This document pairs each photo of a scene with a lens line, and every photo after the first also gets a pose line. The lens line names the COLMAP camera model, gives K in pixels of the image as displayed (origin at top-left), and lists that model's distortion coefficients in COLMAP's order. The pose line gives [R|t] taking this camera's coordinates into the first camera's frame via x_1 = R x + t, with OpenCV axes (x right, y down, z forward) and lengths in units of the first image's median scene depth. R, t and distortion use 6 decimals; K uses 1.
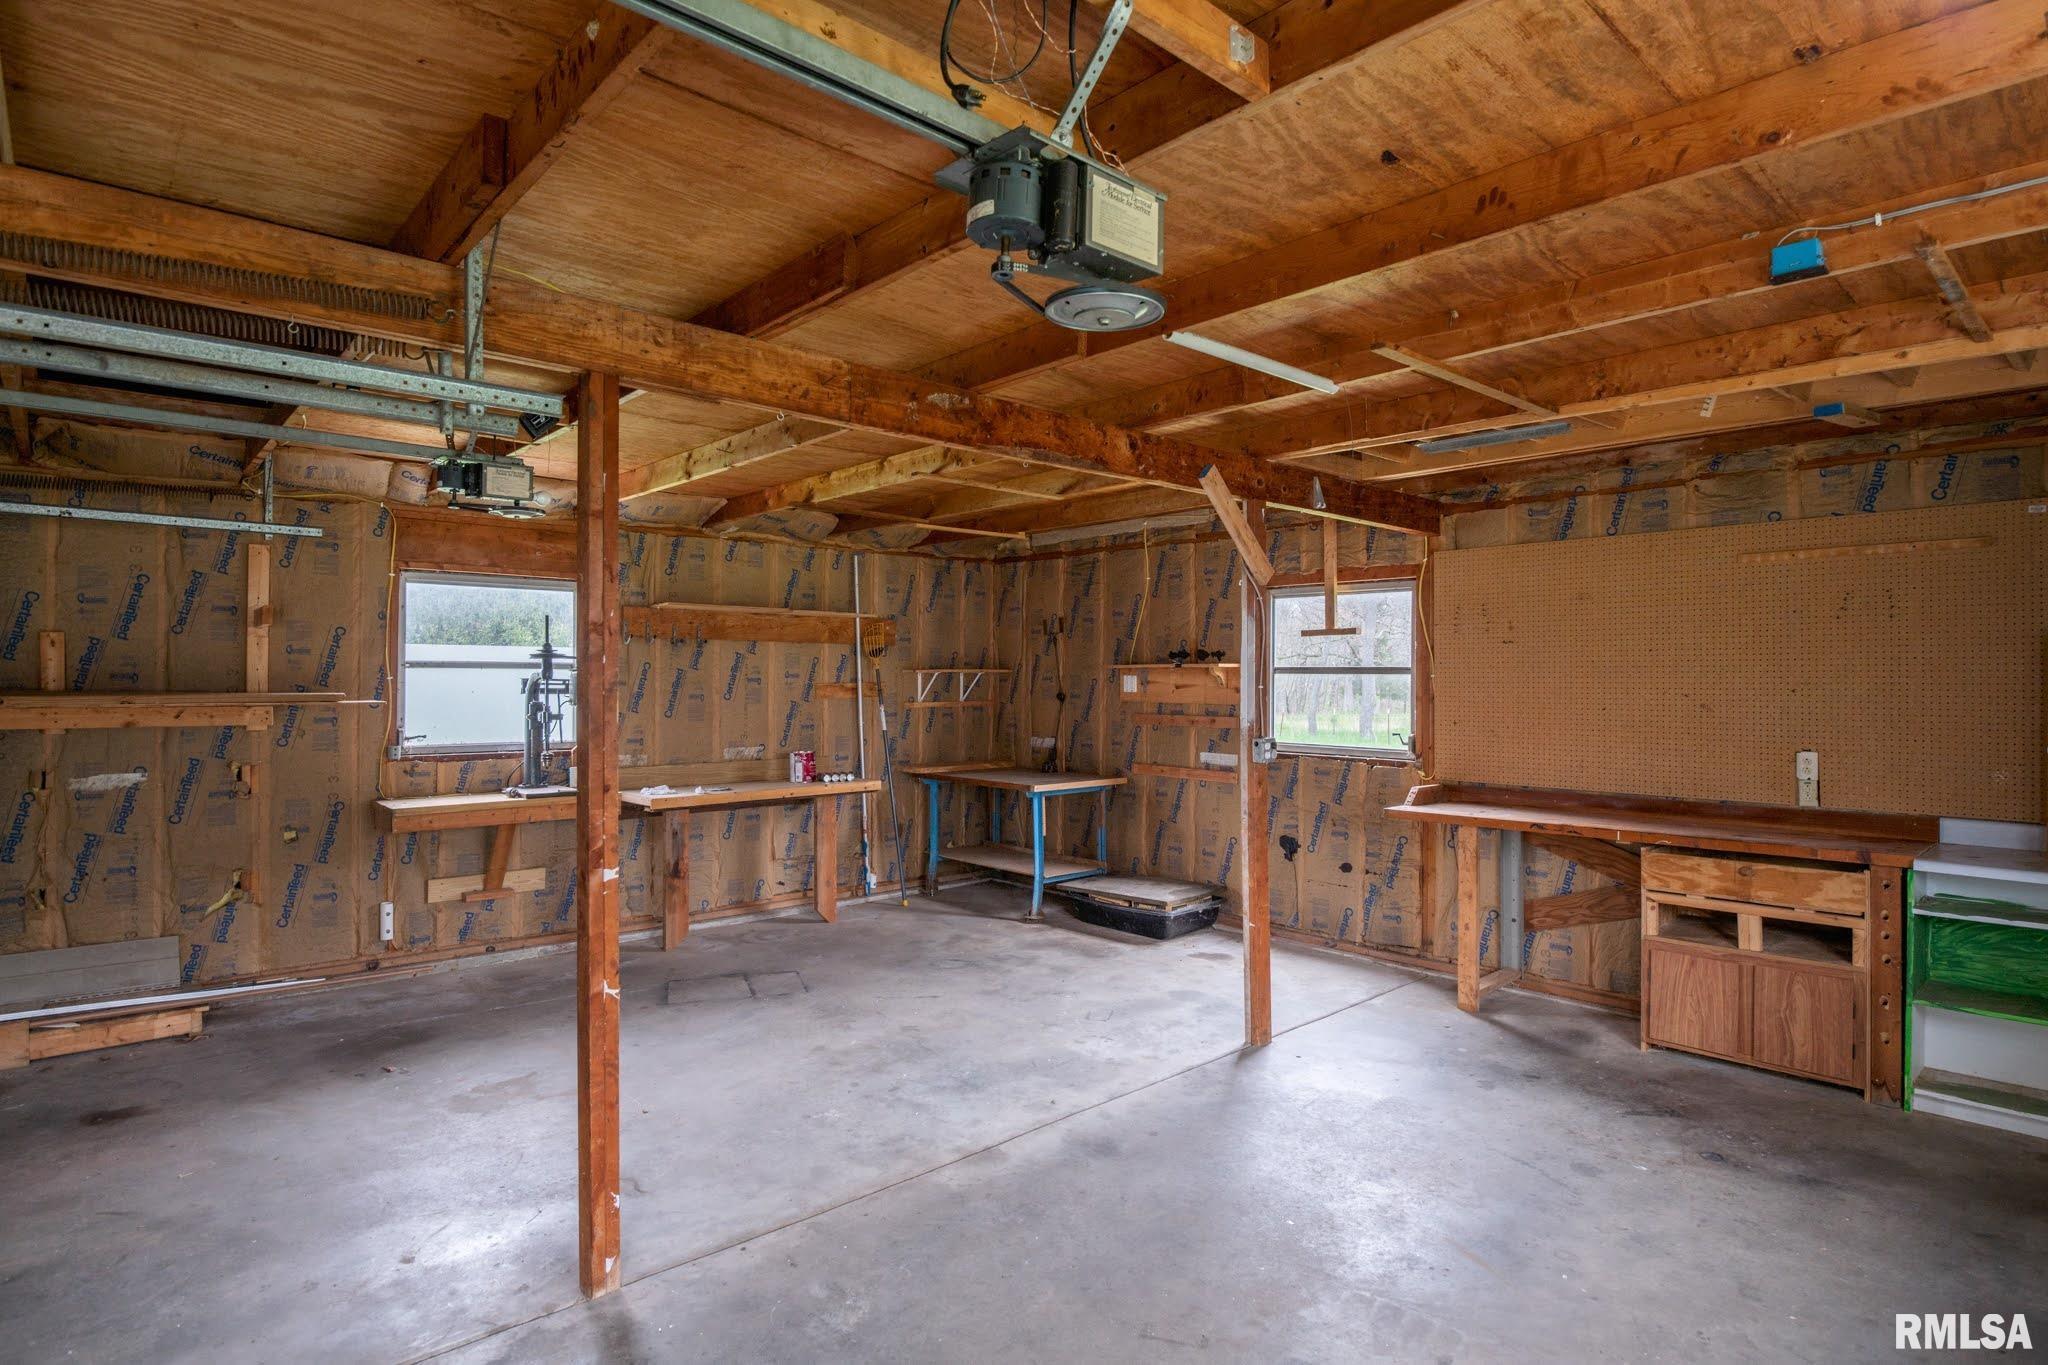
lens RADIAL K [[1034.3, 0, 1028.5], [0, 1034.3, 678.6], [0, 0, 1]] dist [-0.023228, -0.001530]
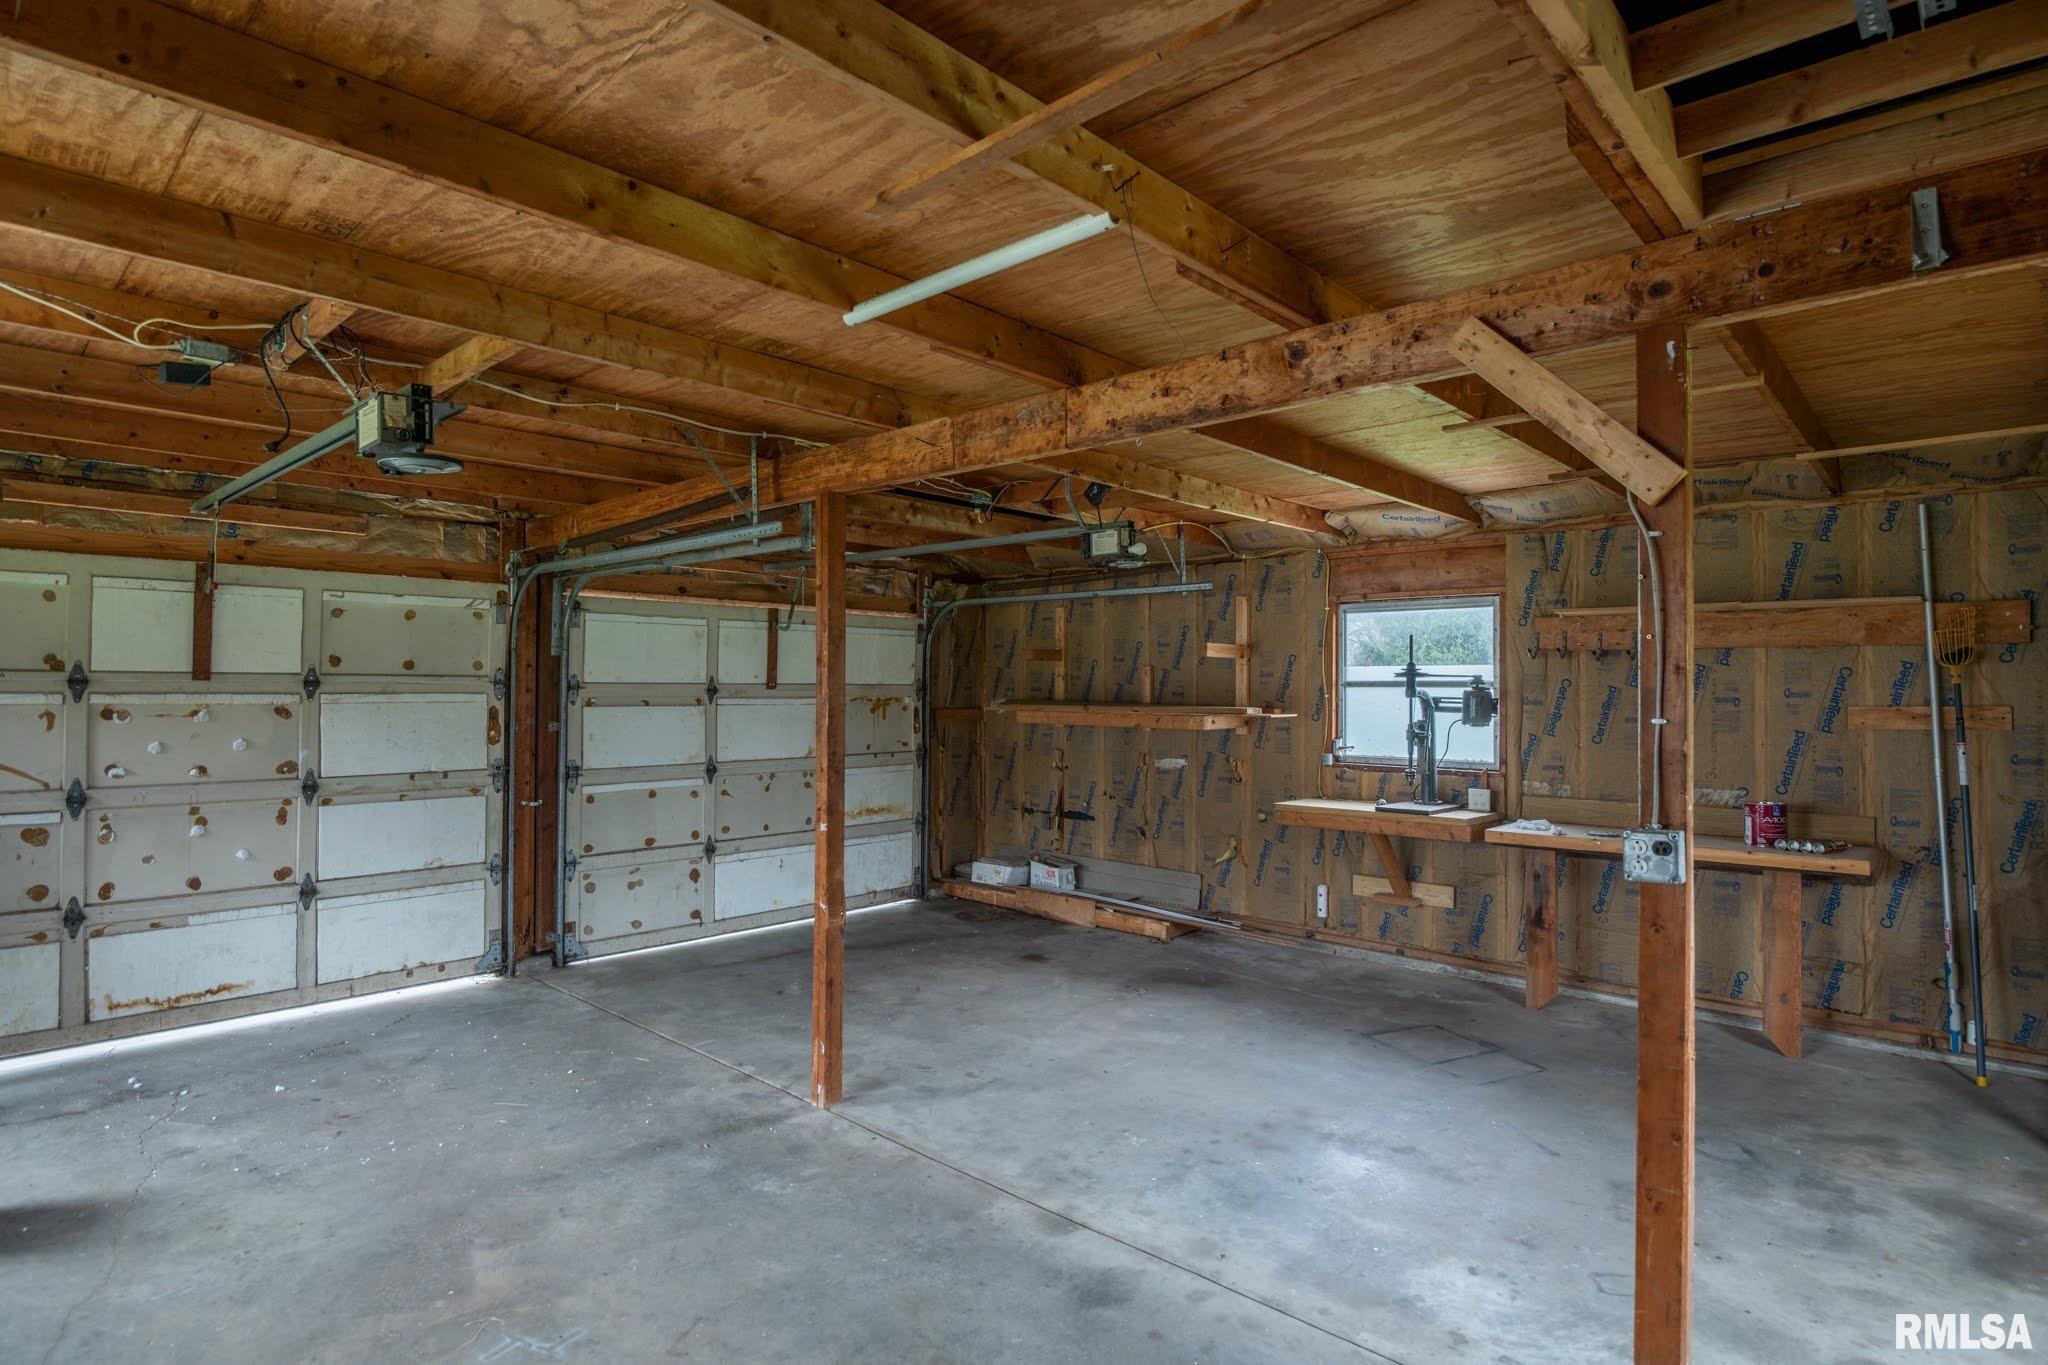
lens RADIAL K [[1034.3, 0, 1028.5], [0, 1034.3, 678.6], [0, 0, 1]] dist [-0.023228, -0.001530]
pose [[0.110703, -0.013508, -0.993762, 0.550118], [-0.003464, 0.999896, -0.013977, -0.002914], [0.993847, 0.004990, 0.110645, 0.554276]]
